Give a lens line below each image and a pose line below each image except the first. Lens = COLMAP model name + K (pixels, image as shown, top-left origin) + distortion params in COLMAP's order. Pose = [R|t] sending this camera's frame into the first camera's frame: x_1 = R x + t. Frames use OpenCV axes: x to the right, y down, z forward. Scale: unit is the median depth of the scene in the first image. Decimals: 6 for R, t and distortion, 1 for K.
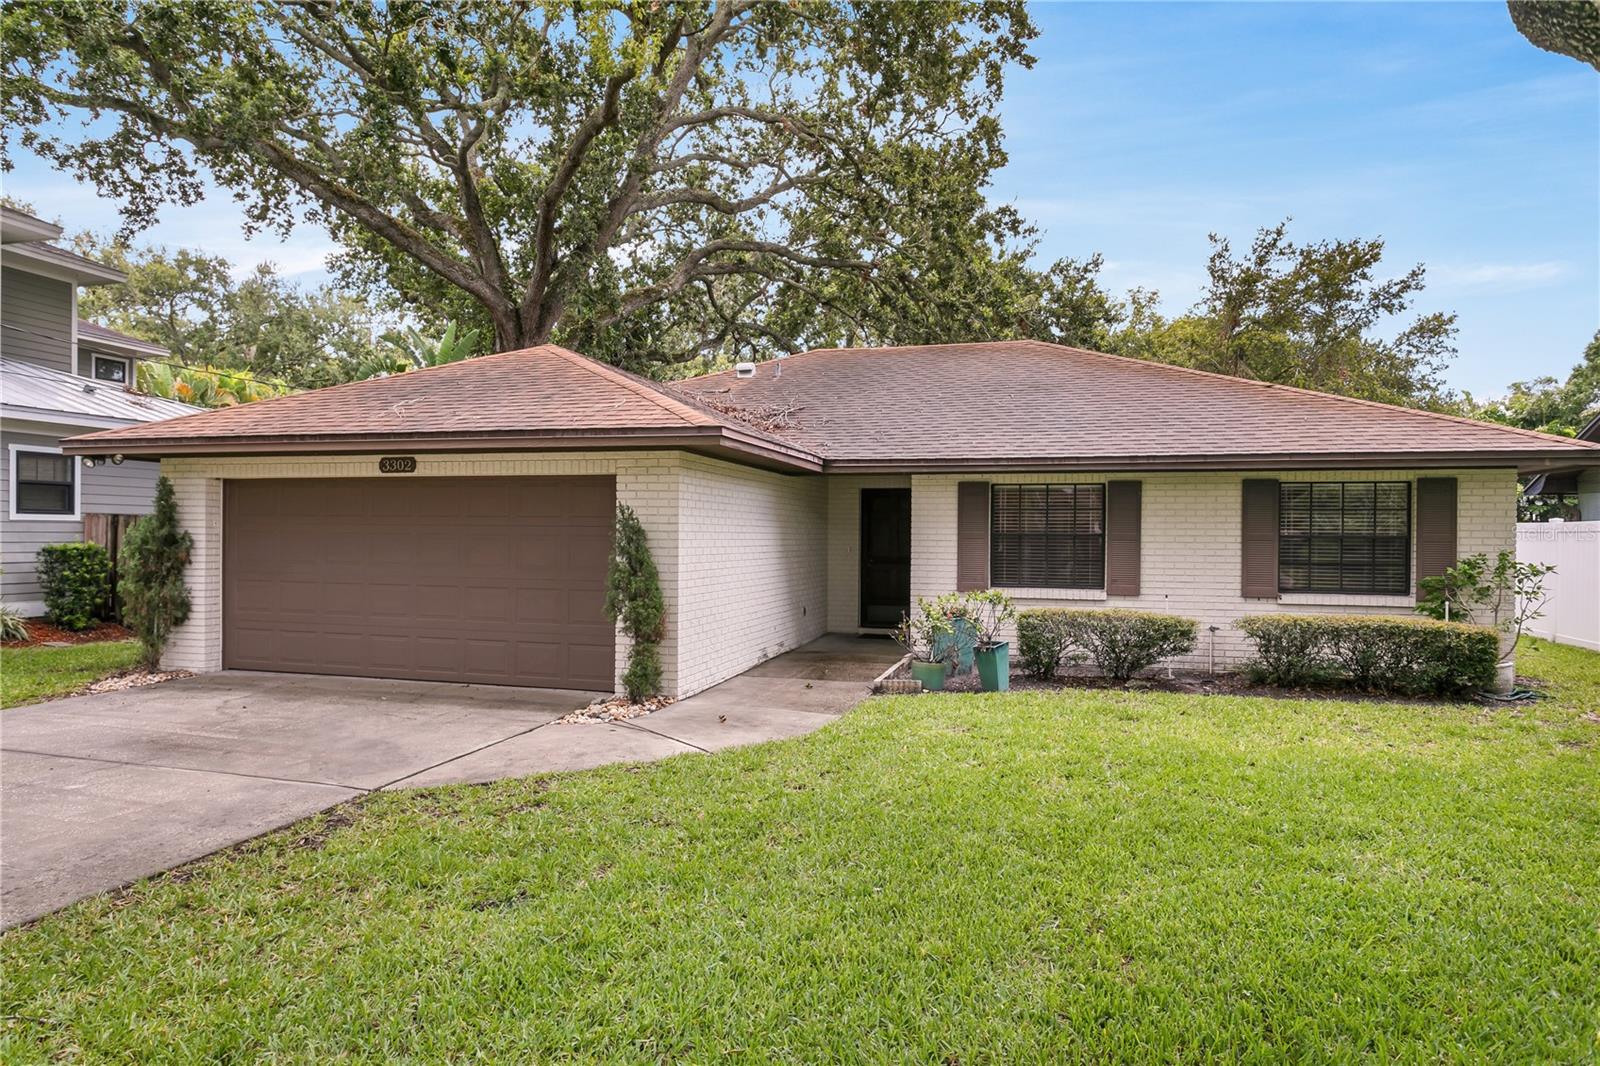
lens RADIAL K [[1001.3, 0, 786.0], [0, 1001.3, 535.5], [0, 0, 1]] dist [-0.007375, 0.012625]
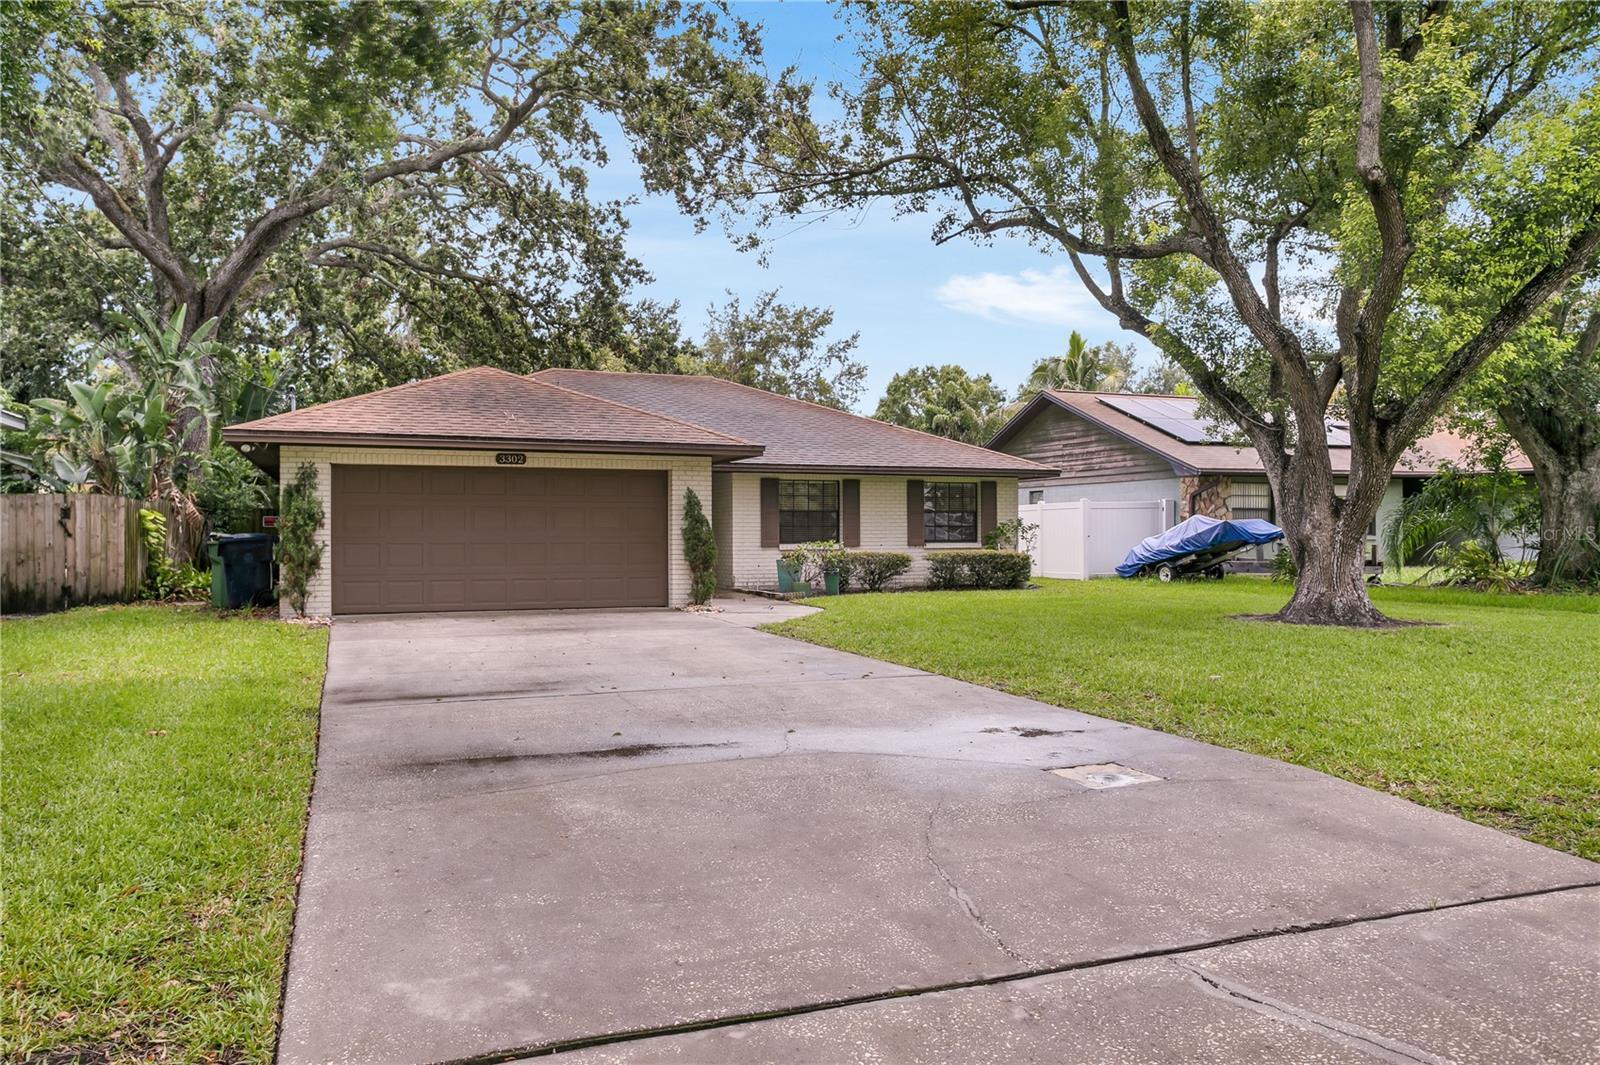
lens RADIAL K [[1136.8, 0, 798.0], [0, 1136.8, 525.5], [0, 0, 1]] dist [-0.008008, 0.007922]
pose [[0.782421, -0.005000, 0.622730, -0.895779], [0.009898, 0.999941, -0.004407, 0.030242], [-0.622671, 0.009612, 0.782425, -0.440902]]
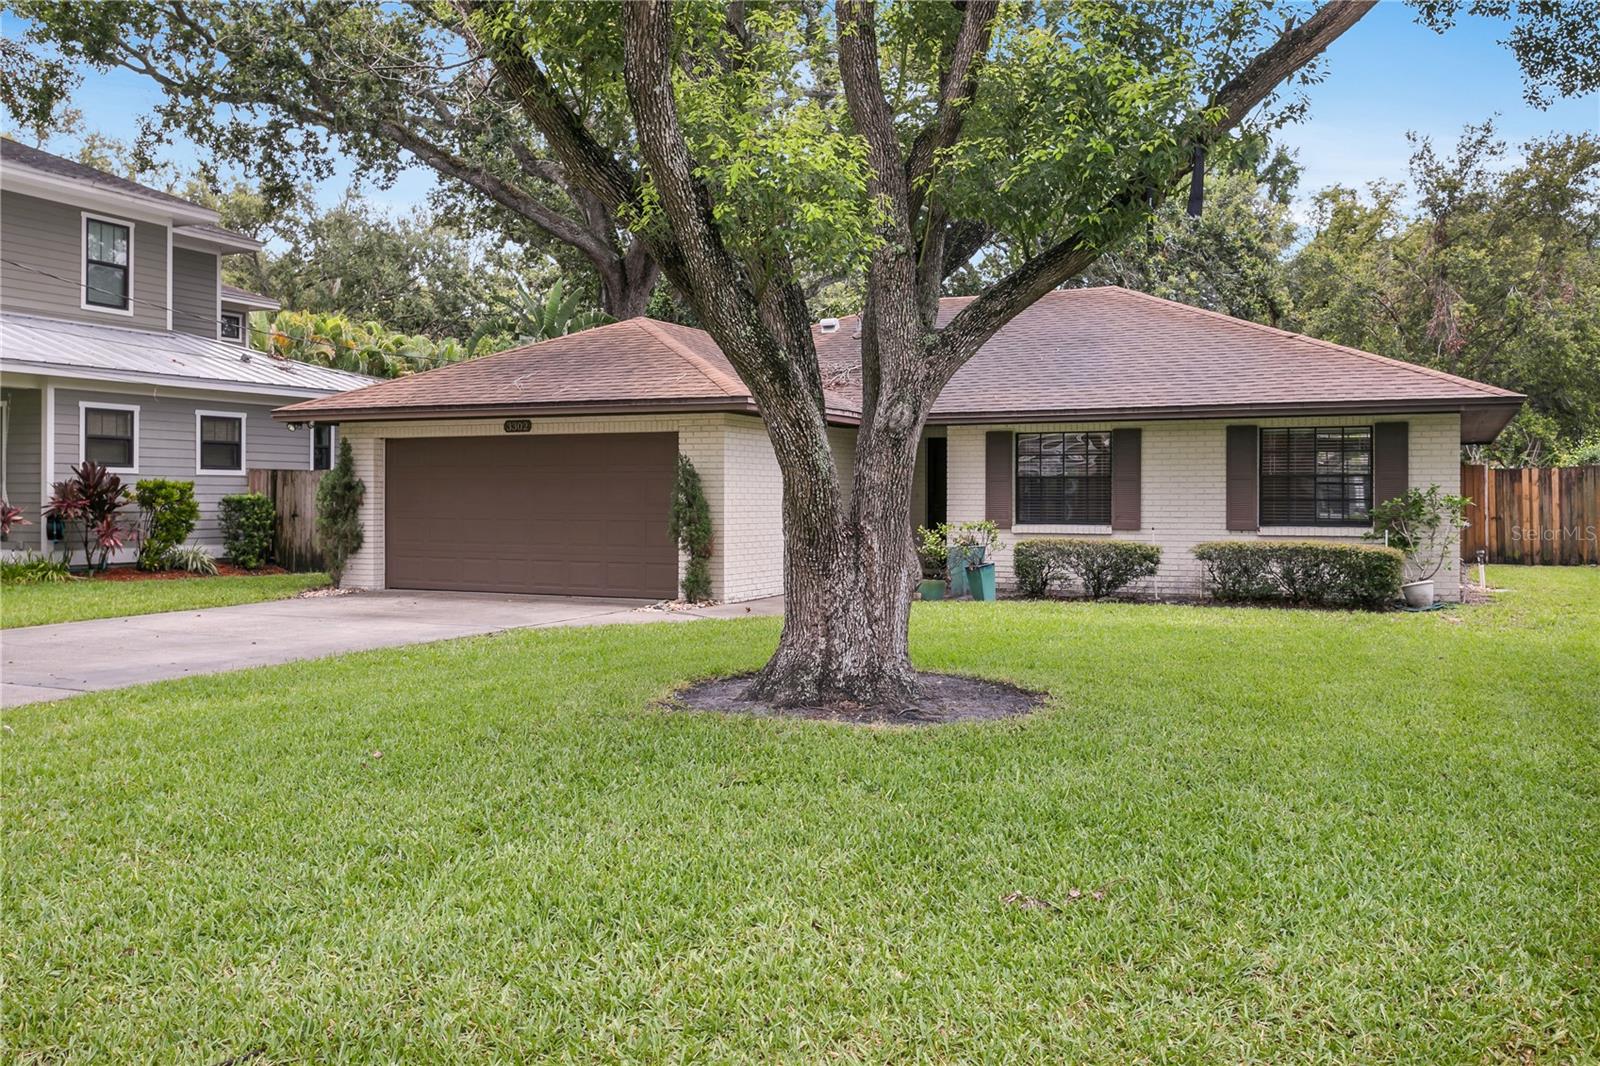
lens RADIAL K [[1409.9, 0, 773.1], [0, 1409.9, 486.0], [0, 0, 1]] dist [0.021572, 0.011512]
pose [[0.984852, -0.008320, -0.173200, 0.208906], [0.006429, 0.999913, -0.011476, 0.024894], [0.173280, 0.010189, 0.984820, -0.611989]]
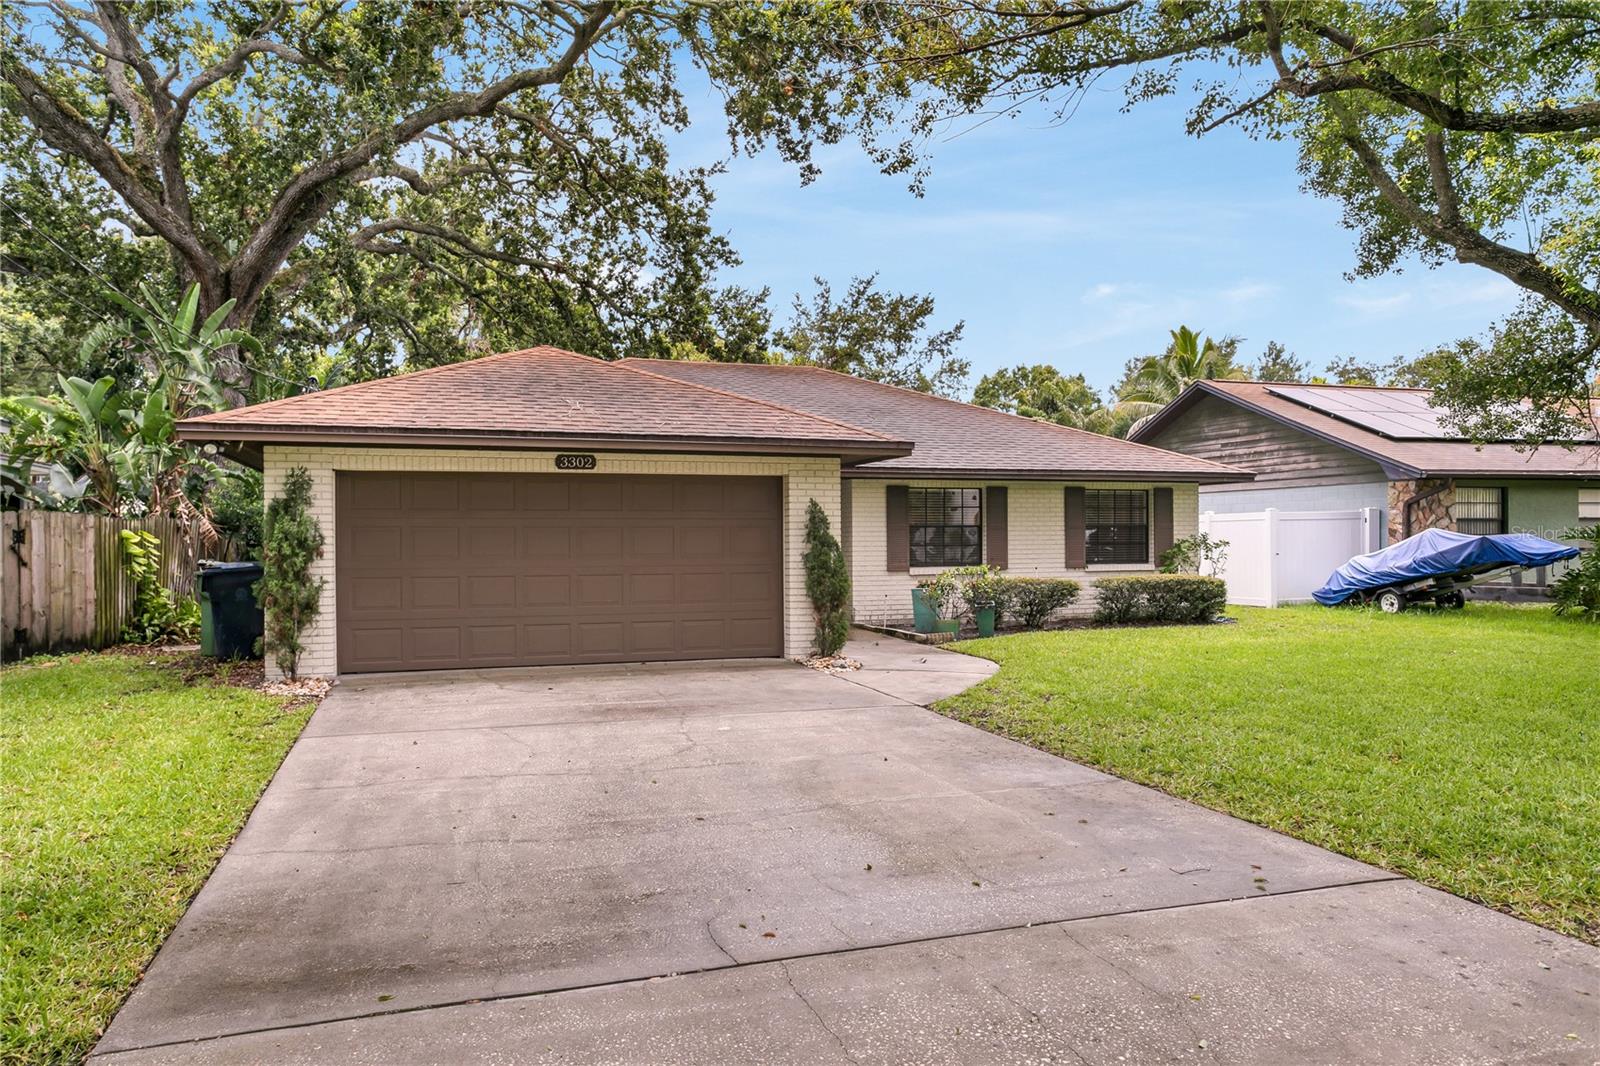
lens RADIAL K [[1091.8, 0, 783.7], [0, 1091.8, 537.7], [0, 0, 1]] dist [-0.007412, 0.012439]
pose [[0.824403, -0.011512, 0.565886, -0.715343], [0.013415, 0.999910, 0.000799, 0.010078], [-0.565844, 0.006933, 0.824483, -0.069170]]
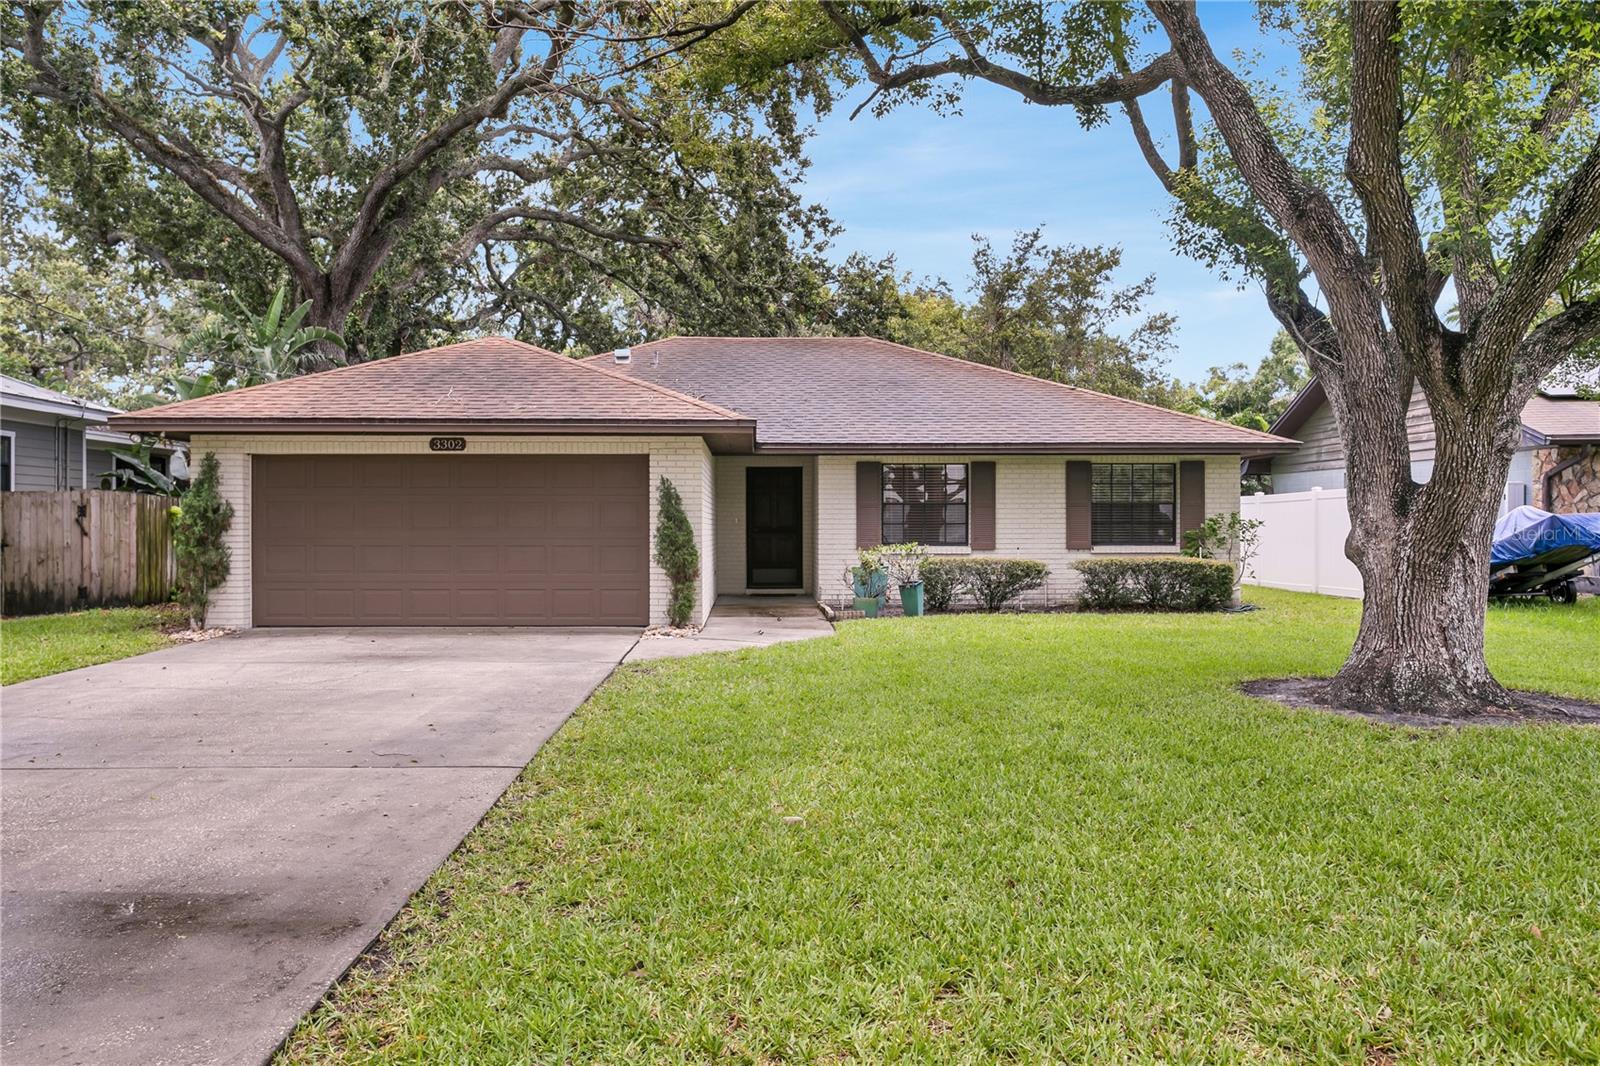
lens RADIAL K [[1251.1, 0, 787.9], [0, 1251.1, 519.6], [0, 0, 1]] dist [0.007735, 0.009859]
pose [[0.953343, -0.007061, 0.301808, -0.374643], [0.009119, 0.999944, -0.005411, 0.025770], [-0.301752, 0.007911, 0.953354, -0.449096]]
